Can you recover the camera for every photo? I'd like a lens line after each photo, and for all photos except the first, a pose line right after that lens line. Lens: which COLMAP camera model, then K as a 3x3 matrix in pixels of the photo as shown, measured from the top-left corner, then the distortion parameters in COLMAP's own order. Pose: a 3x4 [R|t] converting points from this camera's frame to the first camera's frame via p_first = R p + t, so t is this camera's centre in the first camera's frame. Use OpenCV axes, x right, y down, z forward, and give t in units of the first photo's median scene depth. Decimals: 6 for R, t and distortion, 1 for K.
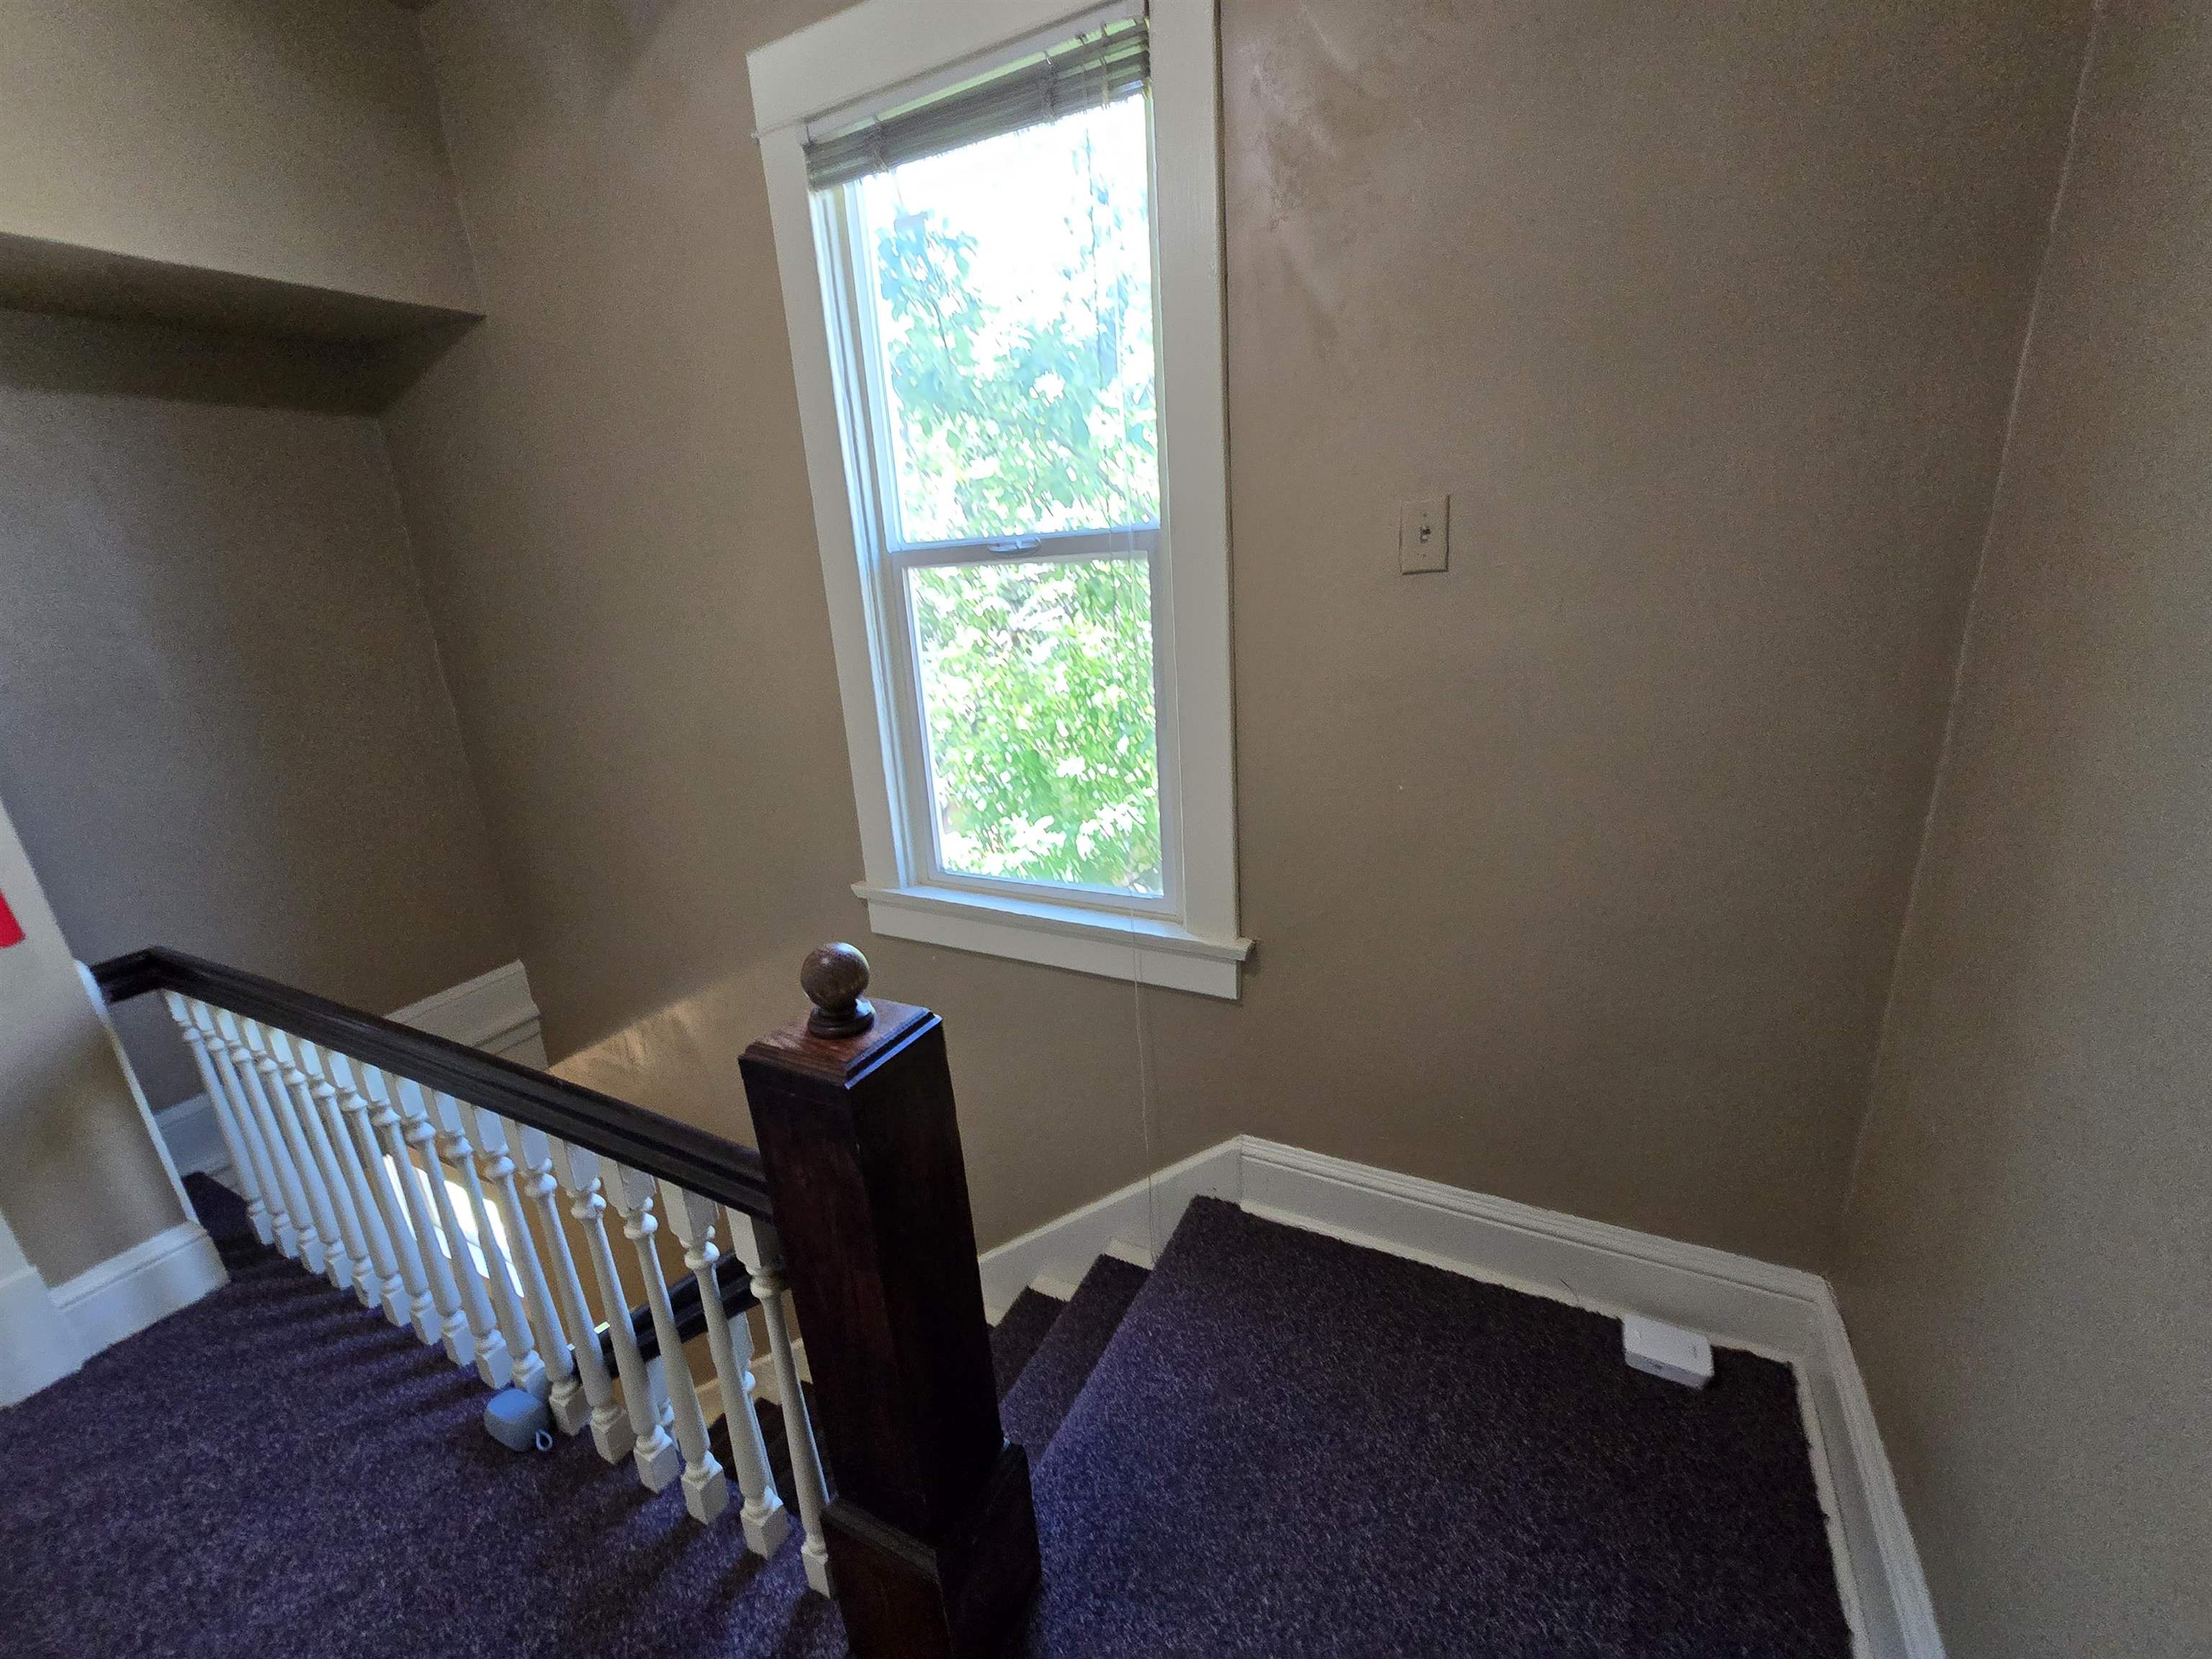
lens RADIAL K [[920.5, 0, 1071.6], [0, 920.5, 831.8], [0, 0, 1]] dist [-0.000496, 0.001207]
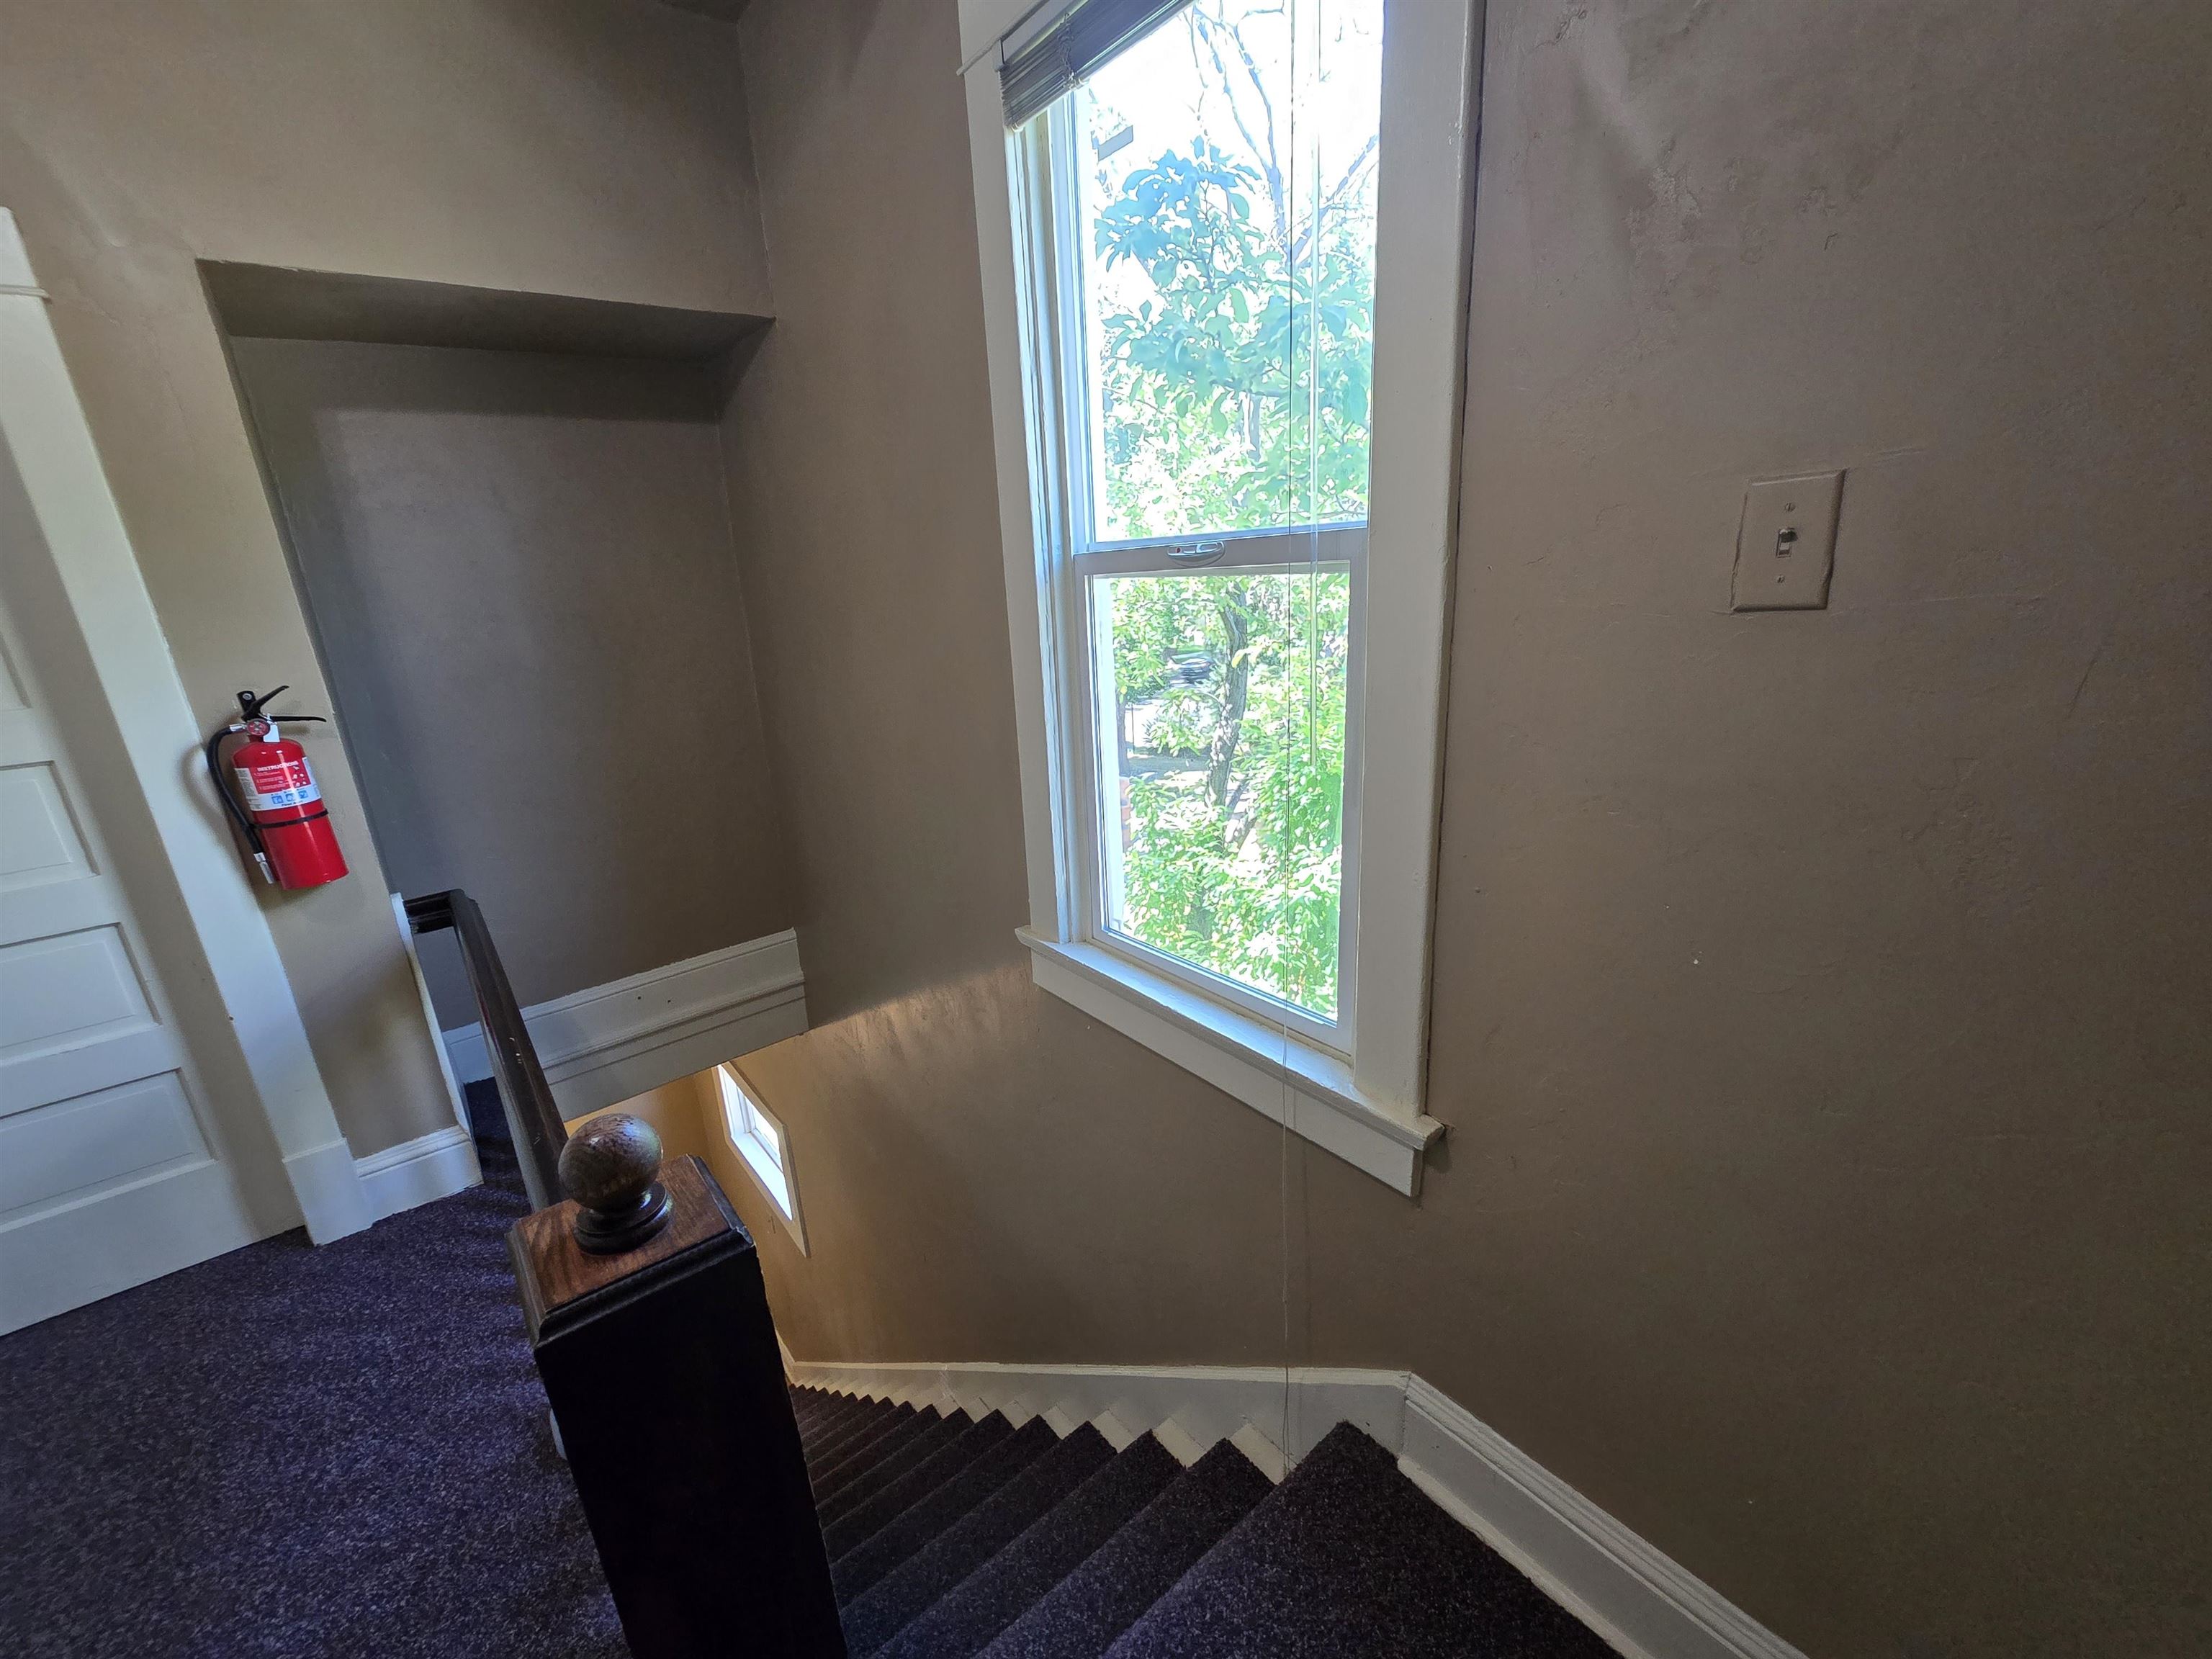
lens RADIAL K [[901.0, 0, 1095.2], [0, 901.0, 836.4], [0, 0, 1]] dist [-0.001633, 0.000231]
pose [[0.920259, 0.126306, -0.370364, 0.168374], [-0.118978, 0.991980, 0.042666, -0.088994], [0.372783, 0.004801, 0.927906, 0.251335]]
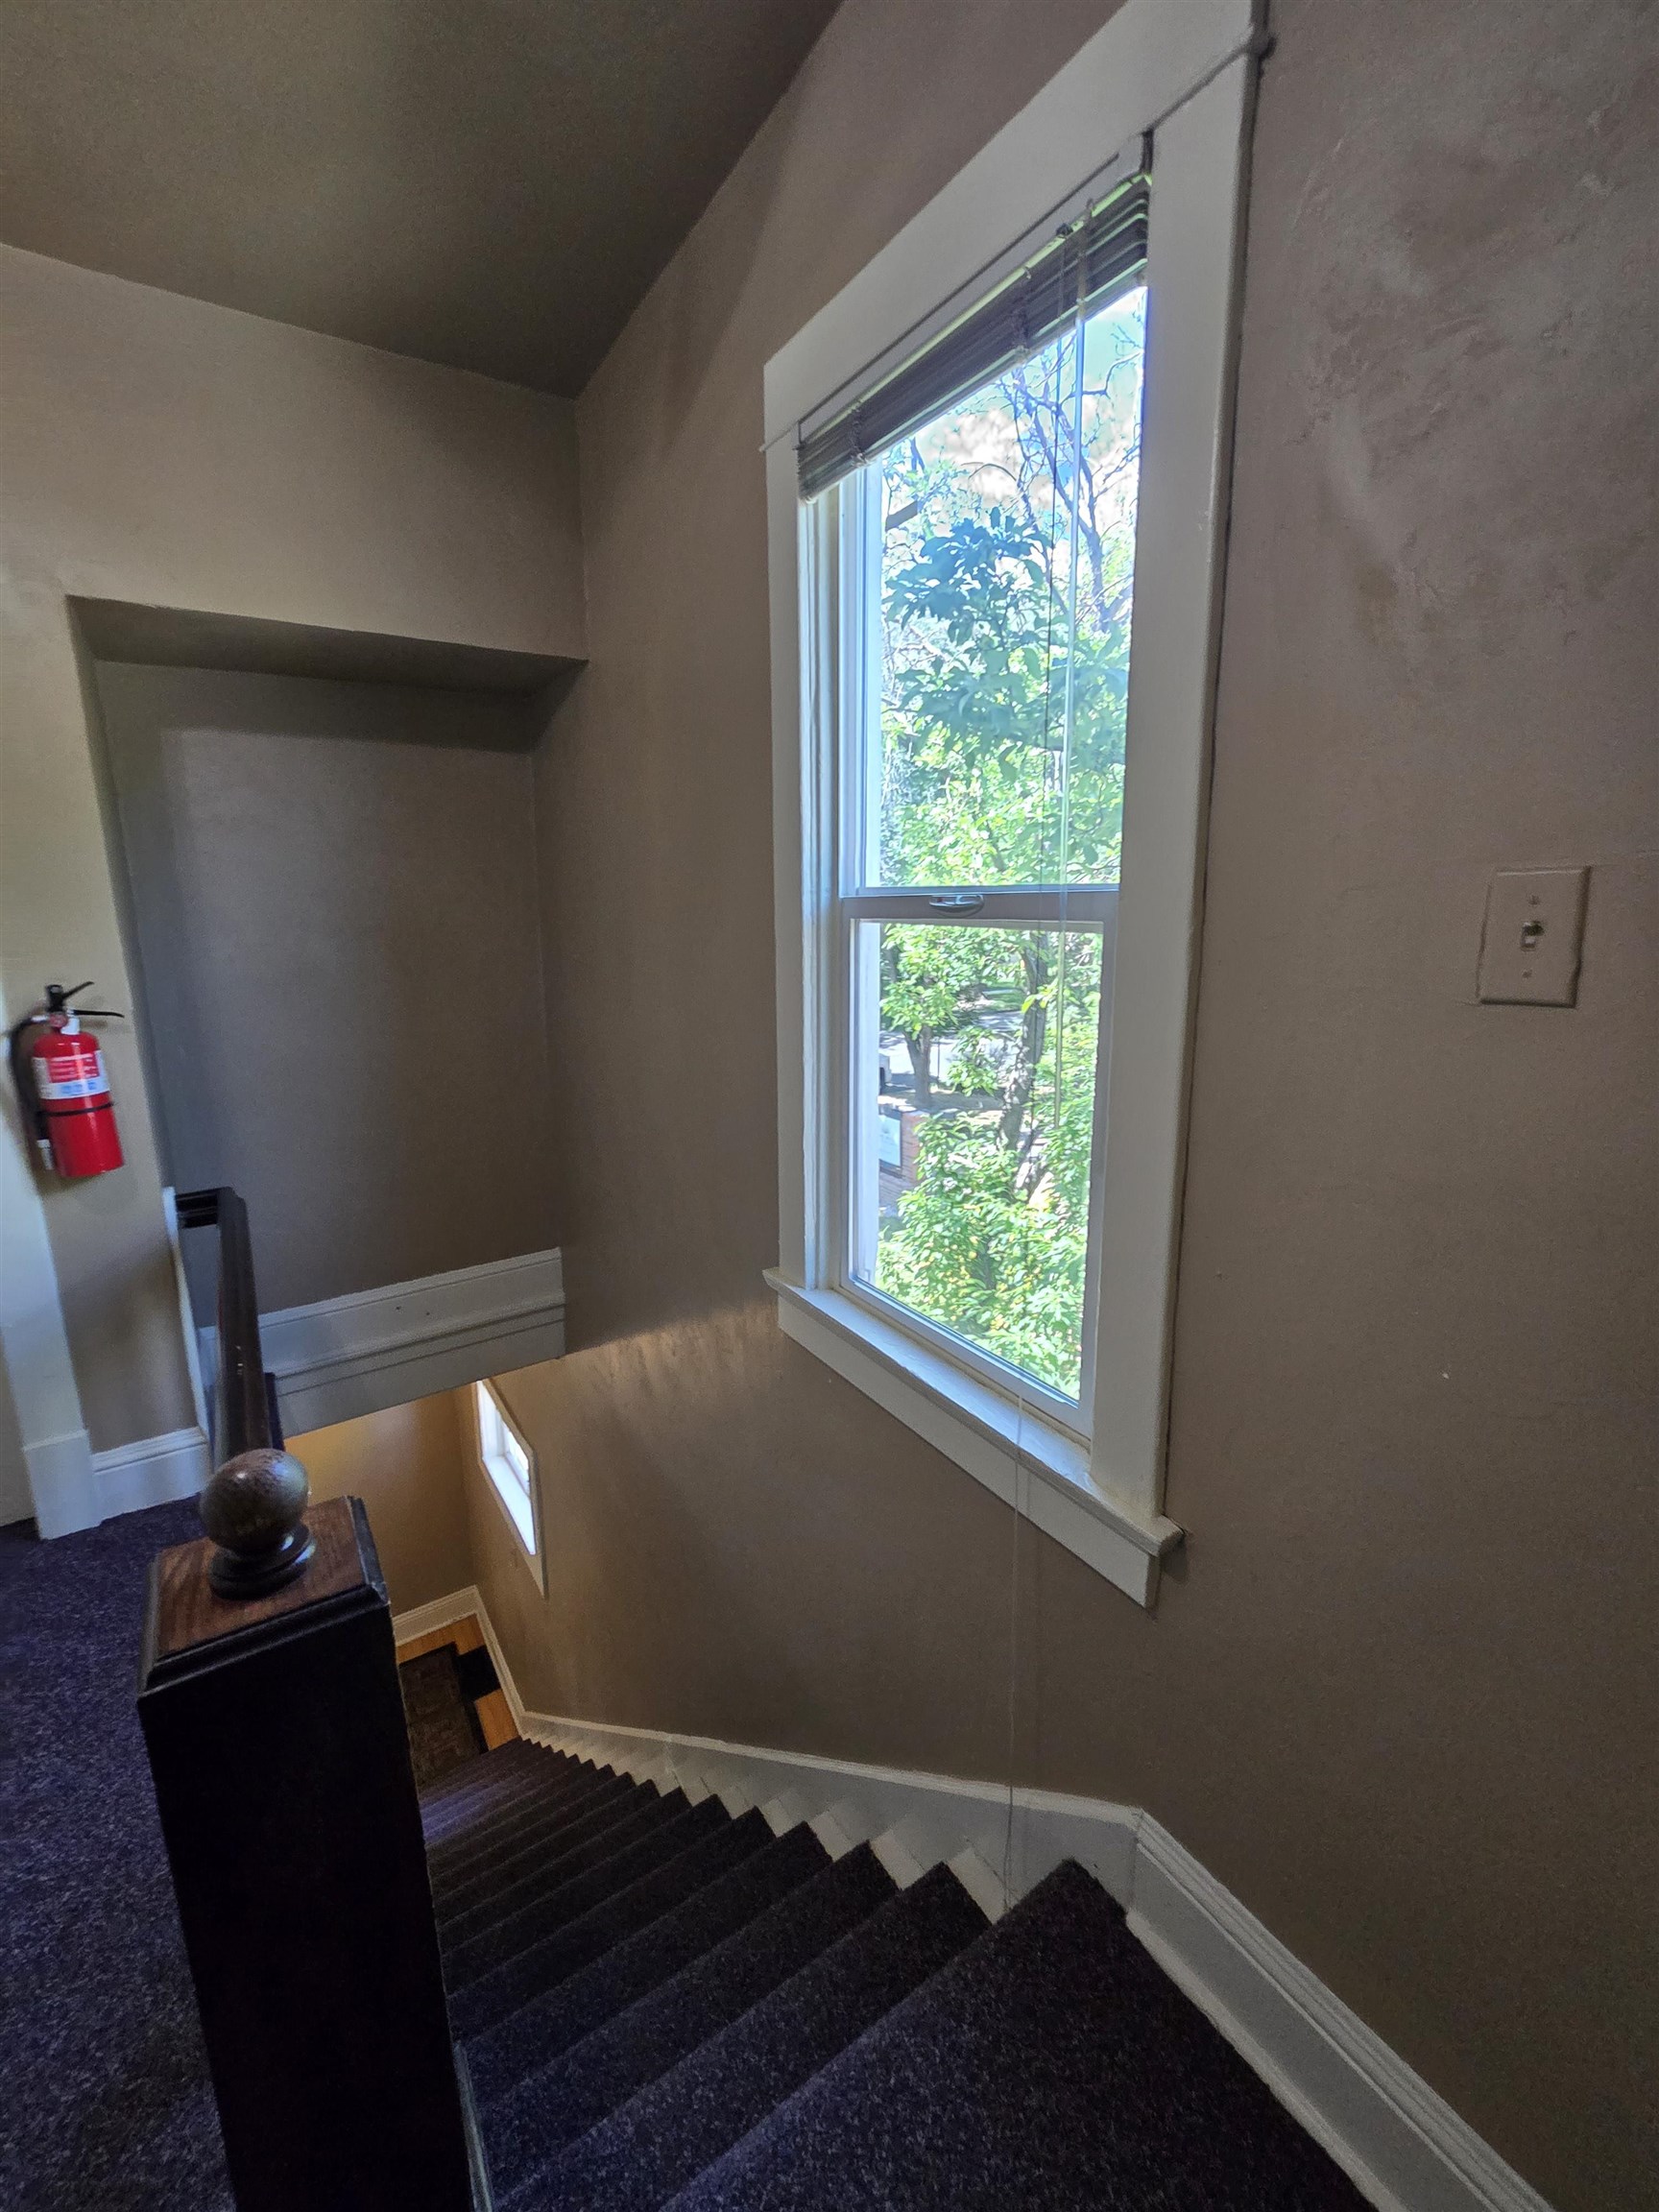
lens RADIAL K [[920.5, 0, 838.9], [0, 920.5, 1079.2], [0, 0, 1]] dist [-0.000496, 0.001207]
pose [[0.884443, 0.146764, -0.442968, 0.210122], [-0.183592, 0.982140, -0.041162, -0.109925], [0.429016, 0.117731, 0.895592, 0.270942]]
